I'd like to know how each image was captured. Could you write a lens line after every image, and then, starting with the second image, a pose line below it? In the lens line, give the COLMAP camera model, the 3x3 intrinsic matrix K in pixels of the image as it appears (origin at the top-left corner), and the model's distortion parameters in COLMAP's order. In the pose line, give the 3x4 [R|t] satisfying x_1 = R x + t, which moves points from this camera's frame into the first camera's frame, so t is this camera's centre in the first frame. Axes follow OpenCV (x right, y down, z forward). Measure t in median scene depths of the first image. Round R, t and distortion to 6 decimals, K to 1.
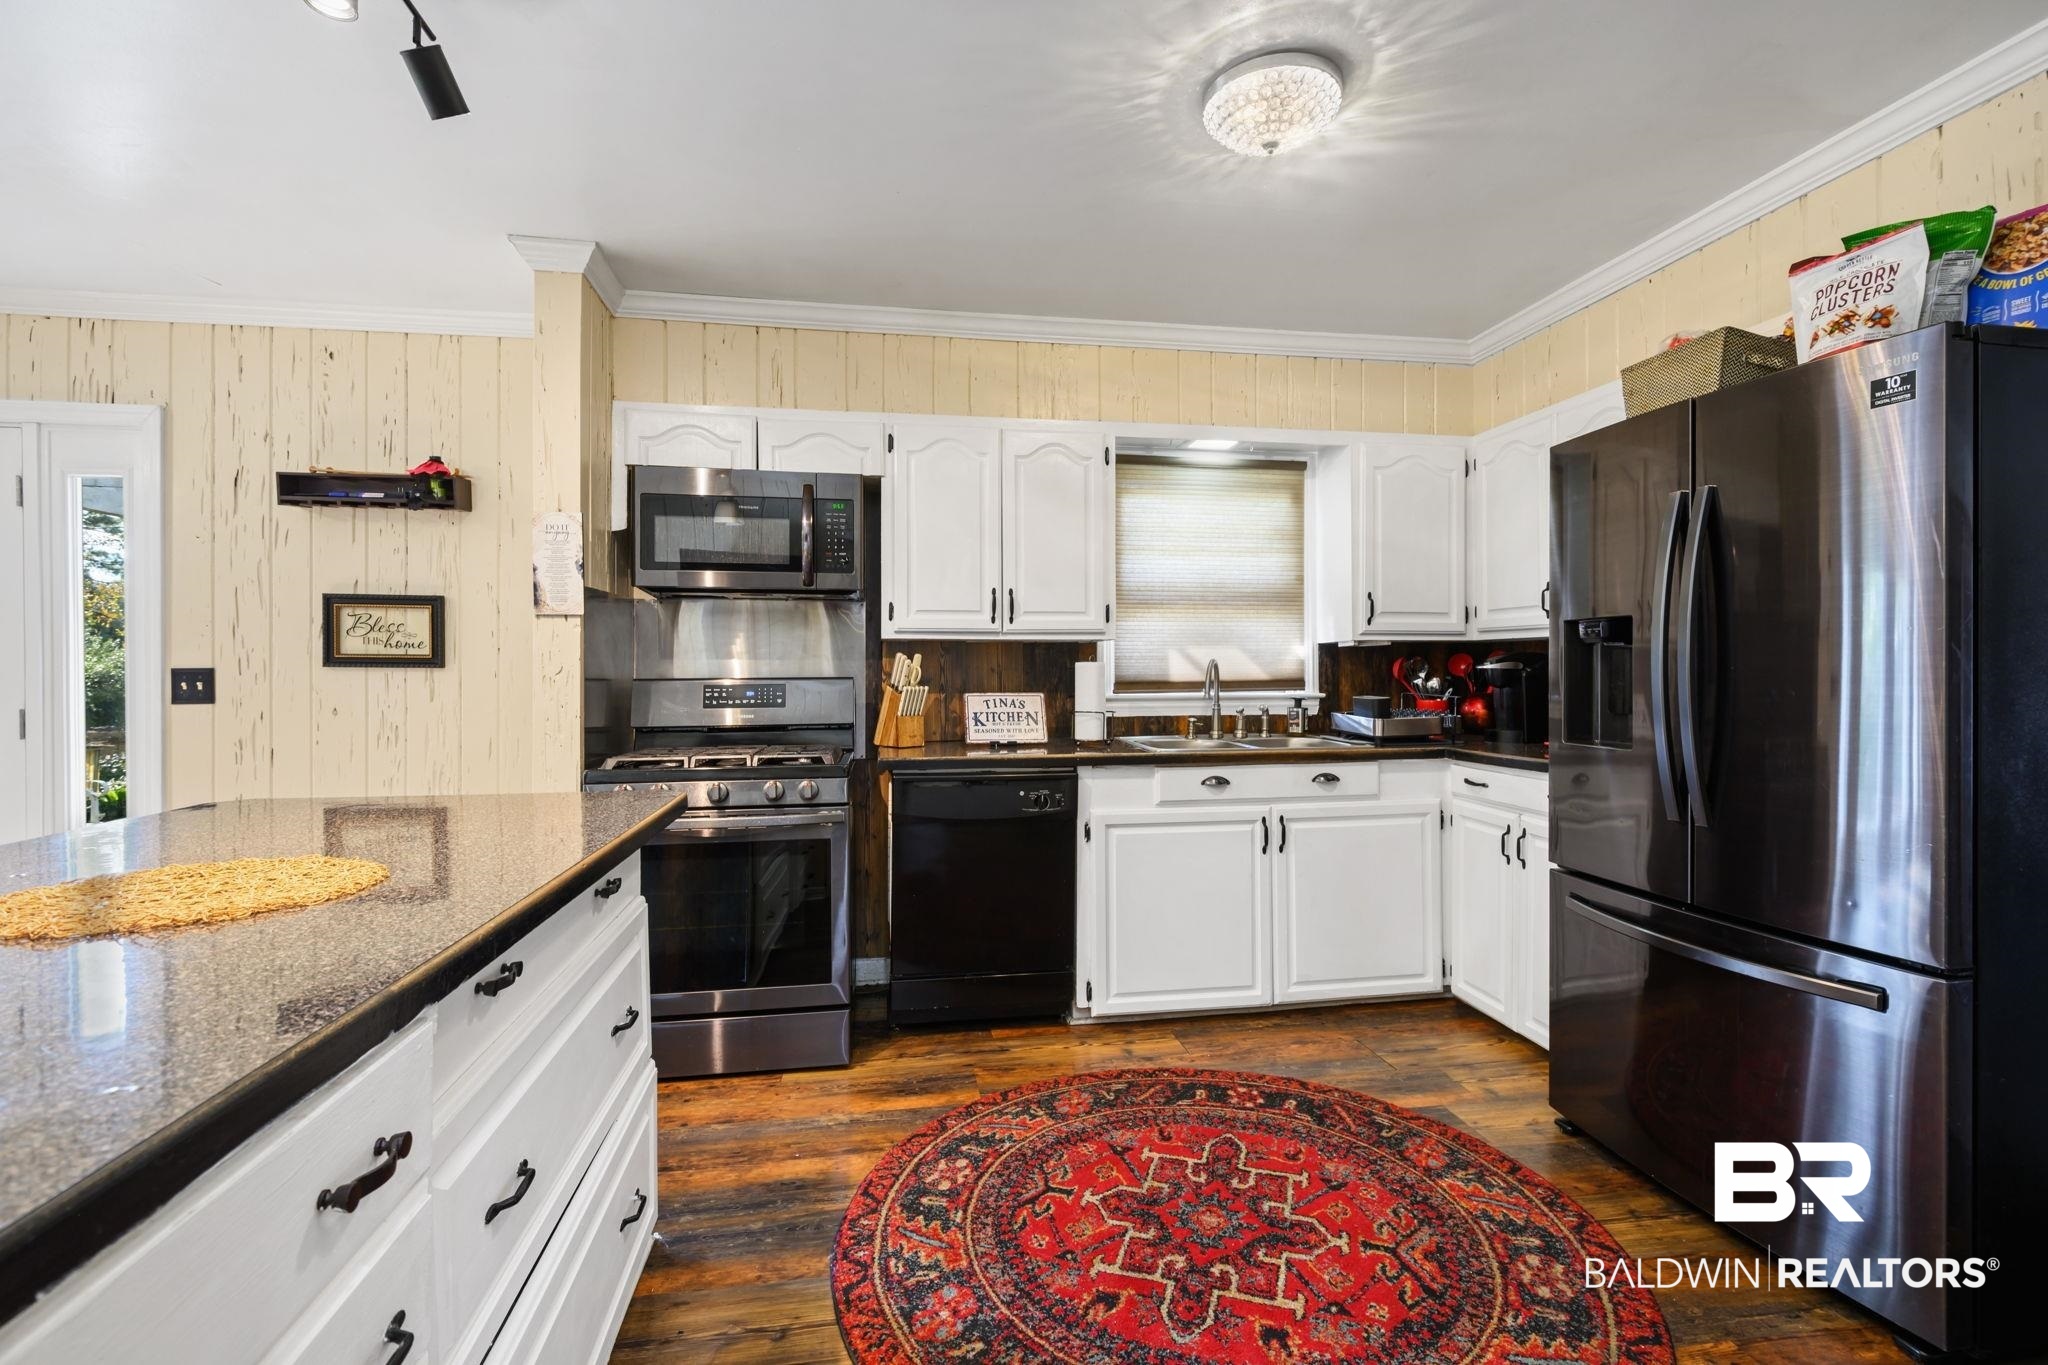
lens RADIAL K [[956.7, 0, 1026.8], [0, 956.7, 661.5], [0, 0, 1]] dist [0.001512, -0.000619]
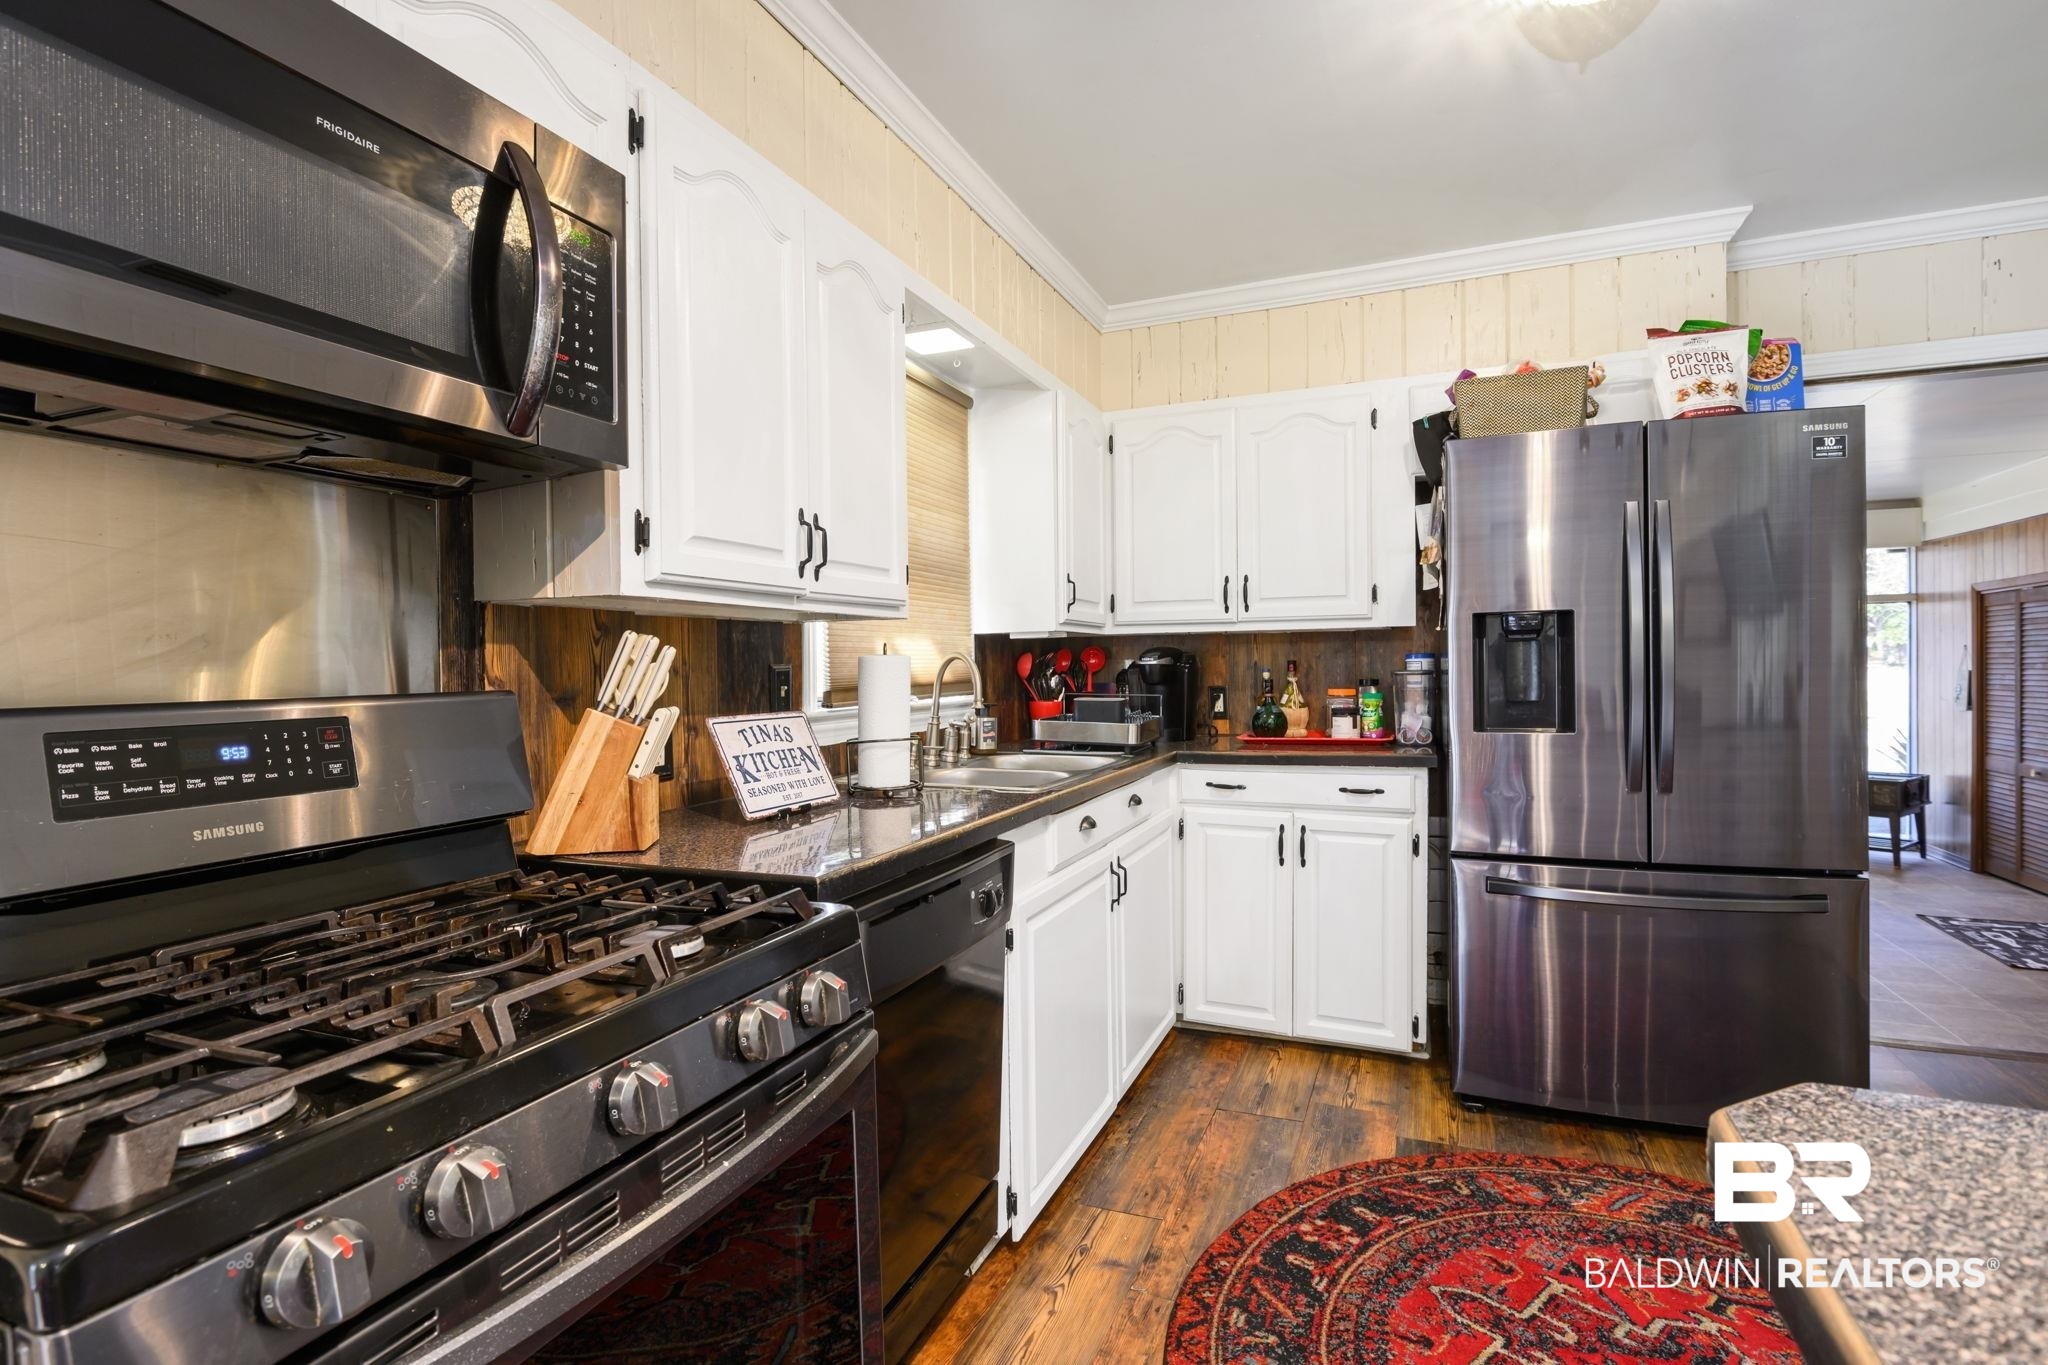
lens RADIAL K [[1005.8, 0, 1031.2], [0, 1005.8, 671.2], [0, 0, 1]] dist [-0.003148, -0.001160]
pose [[0.504919, -0.008738, 0.863123, -0.538179], [0.004218, 0.999962, 0.007656, 0.007819], [-0.863157, -0.000225, 0.504936, 0.768723]]
